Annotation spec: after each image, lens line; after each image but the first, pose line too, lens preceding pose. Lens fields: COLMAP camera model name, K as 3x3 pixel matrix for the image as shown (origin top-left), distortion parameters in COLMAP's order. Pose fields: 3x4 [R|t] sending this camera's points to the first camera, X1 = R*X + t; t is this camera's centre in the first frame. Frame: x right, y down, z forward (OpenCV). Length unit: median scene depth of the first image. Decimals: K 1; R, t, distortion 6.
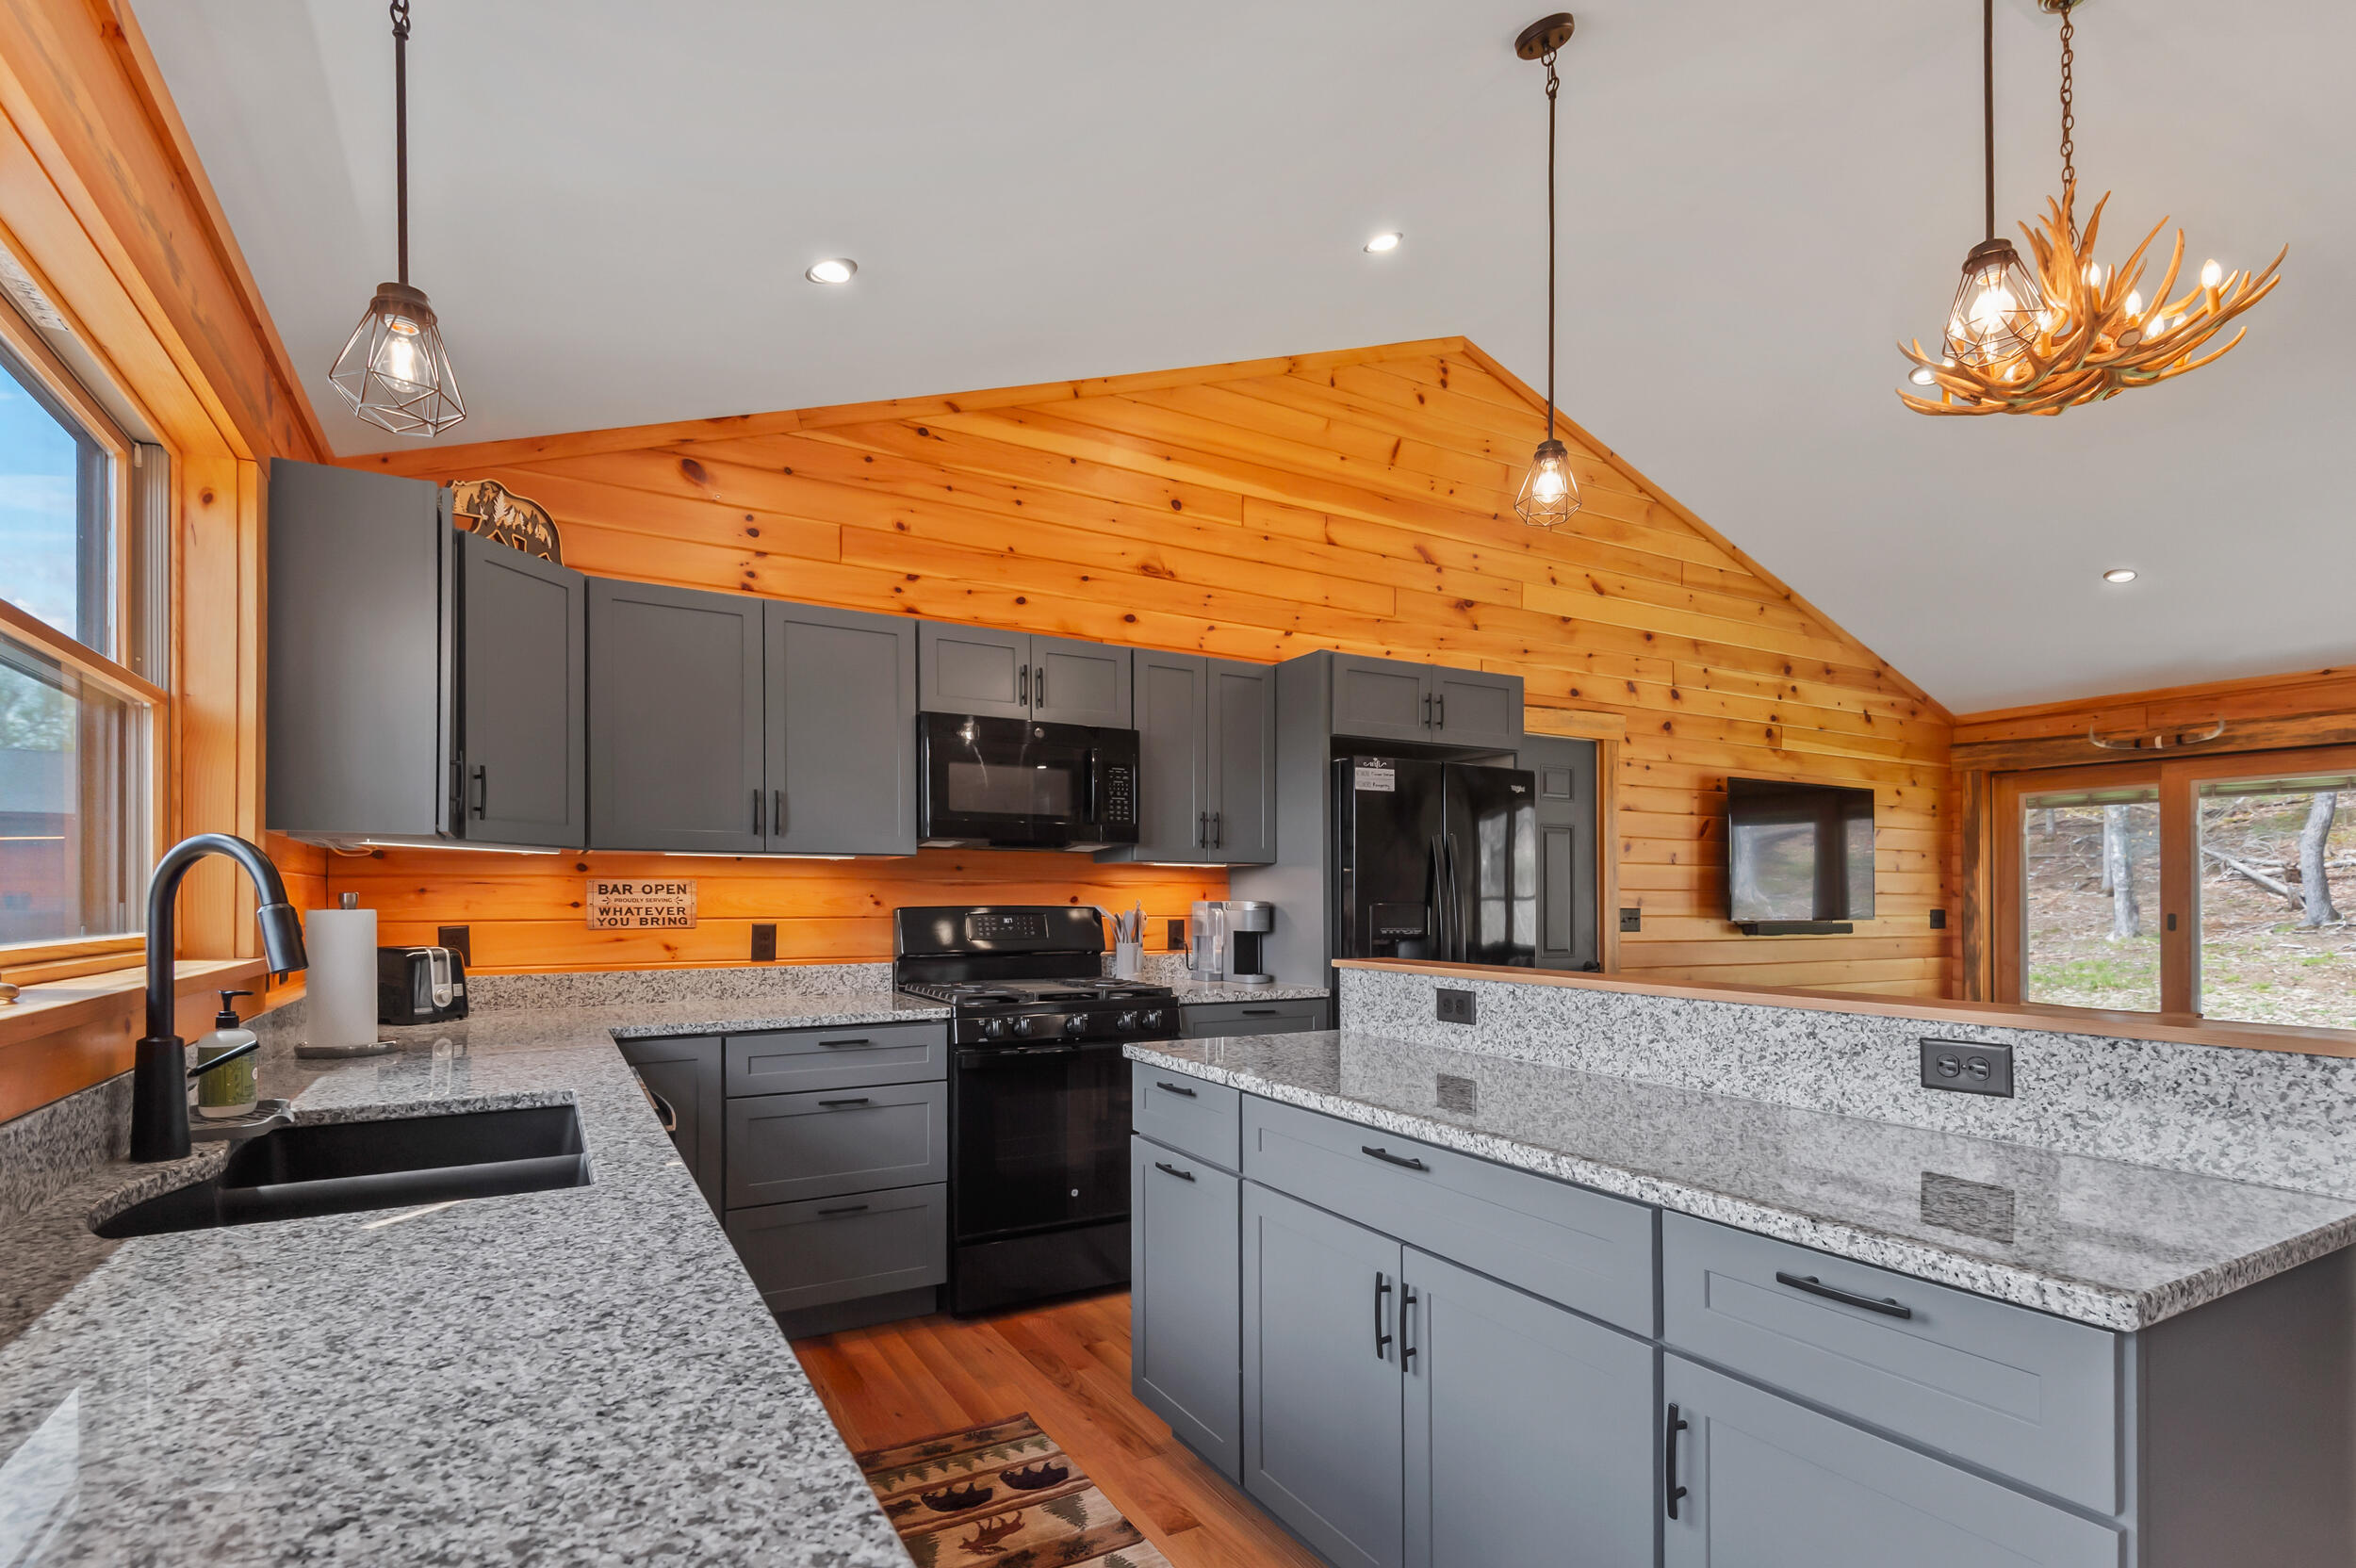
lens RADIAL K [[1116.5, 0, 1173.8], [0, 1116.5, 884.9], [0, 0, 1]] dist [0.059740, -0.050836]
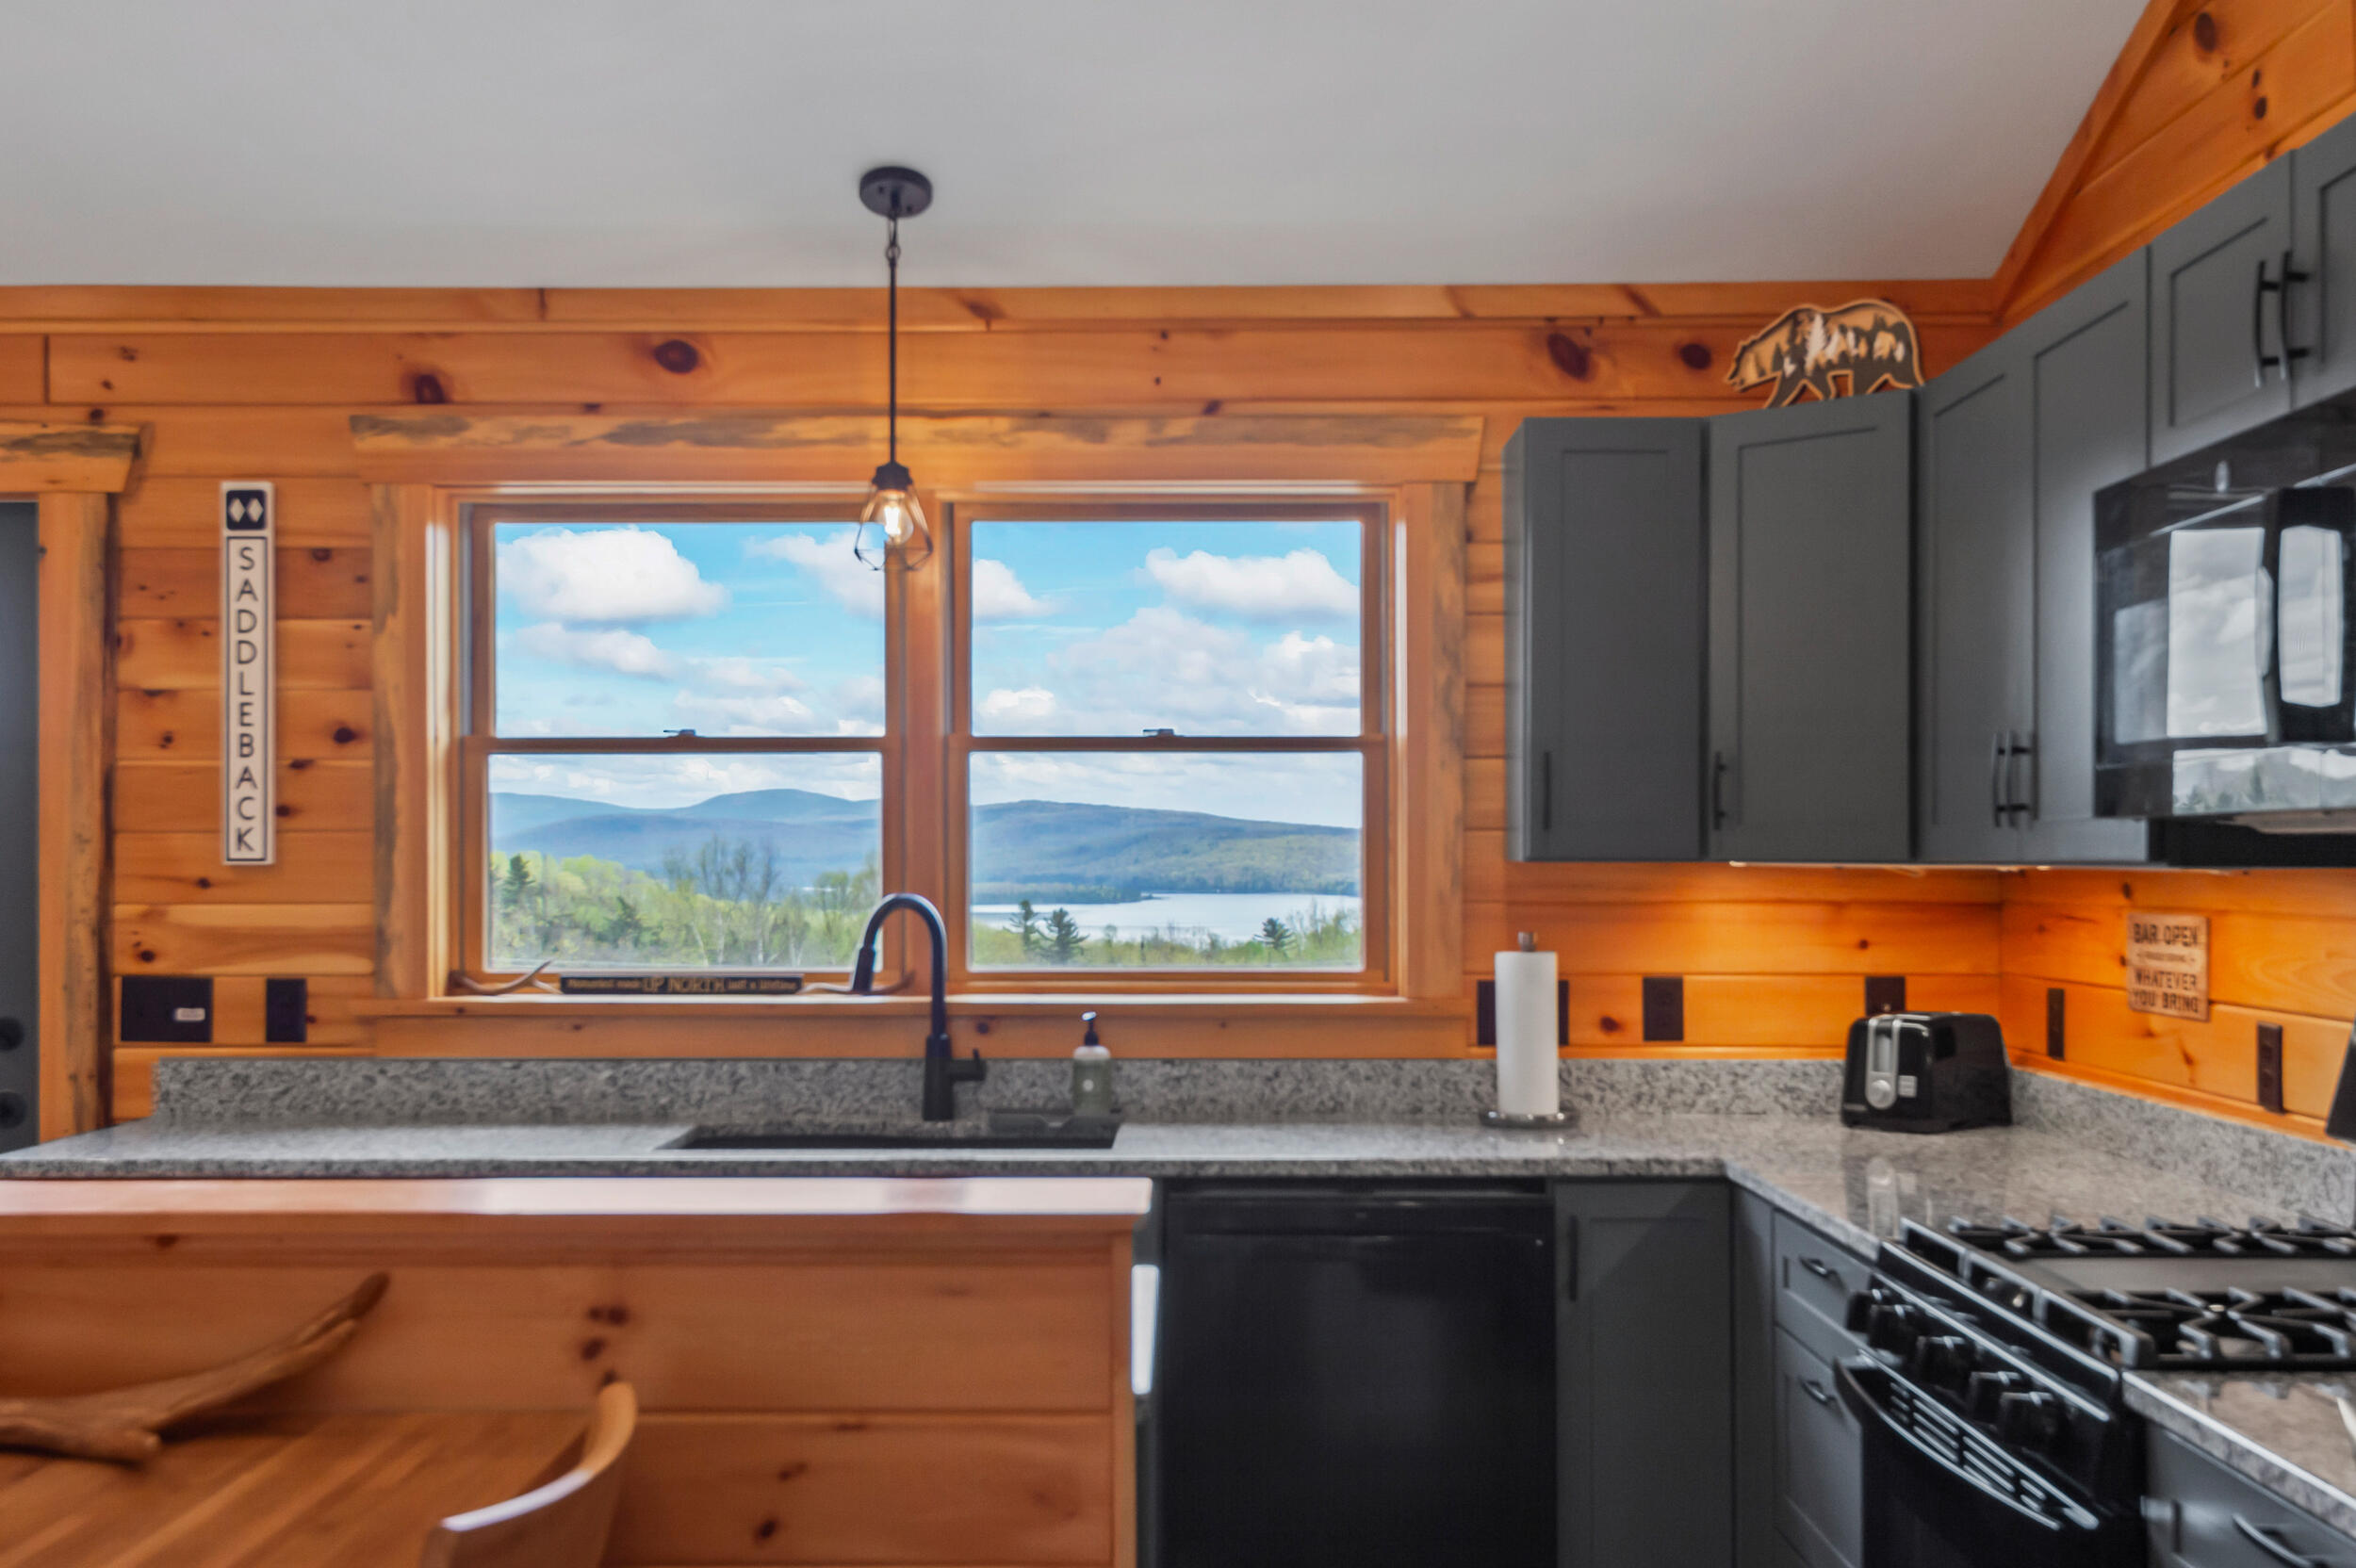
lens RADIAL K [[2427.2, 0, 1177.7], [0, 2427.2, 830.8], [0, 0, 1]] dist [0.011362, 0.019260]
pose [[-0.495753, -0.010222, -0.868404, 0.668603], [0.010014, 0.999797, -0.017485, -0.027456], [0.868406, -0.017365, -0.495550, 1.159524]]
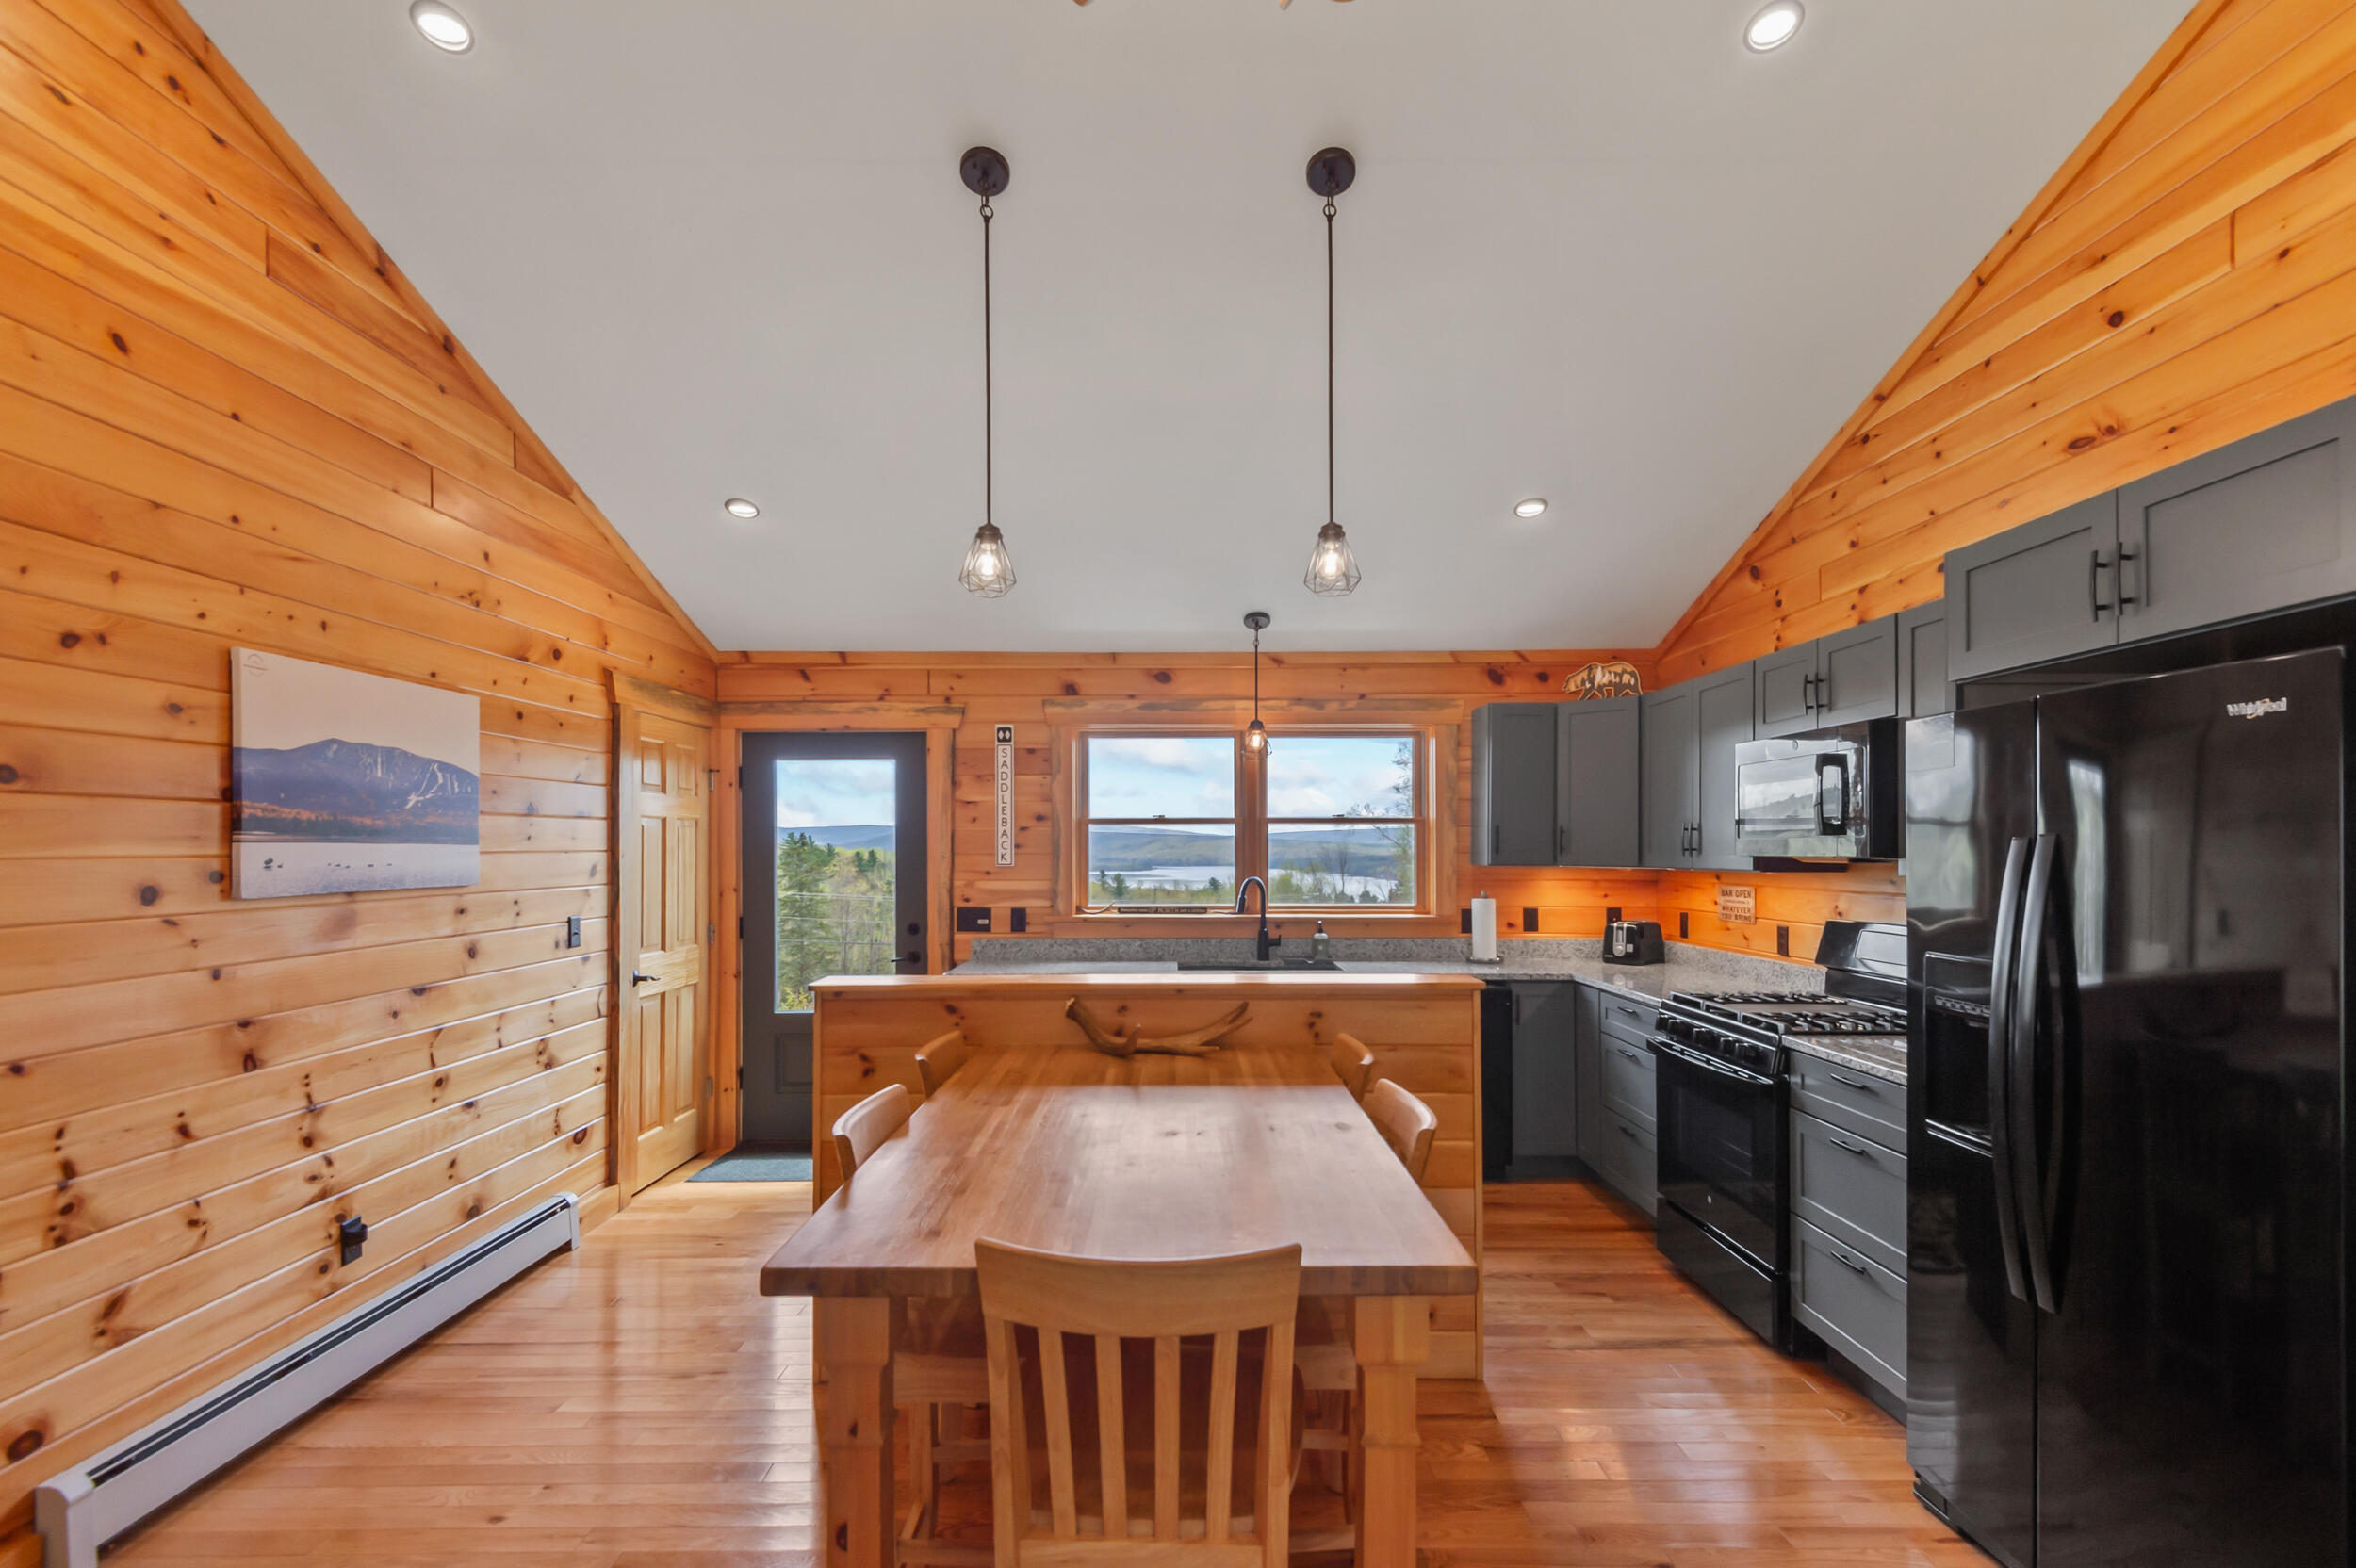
lens RADIAL K [[1099.0, 0, 1168.5], [0, 1099.0, 841.5], [0, 0, 1]] dist [0.031162, -0.000077]
pose [[-0.492370, -0.007247, -0.870356, 1.049191], [0.010192, 0.999849, -0.014091, -0.047870], [0.870326, -0.015809, -0.492222, 1.070182]]
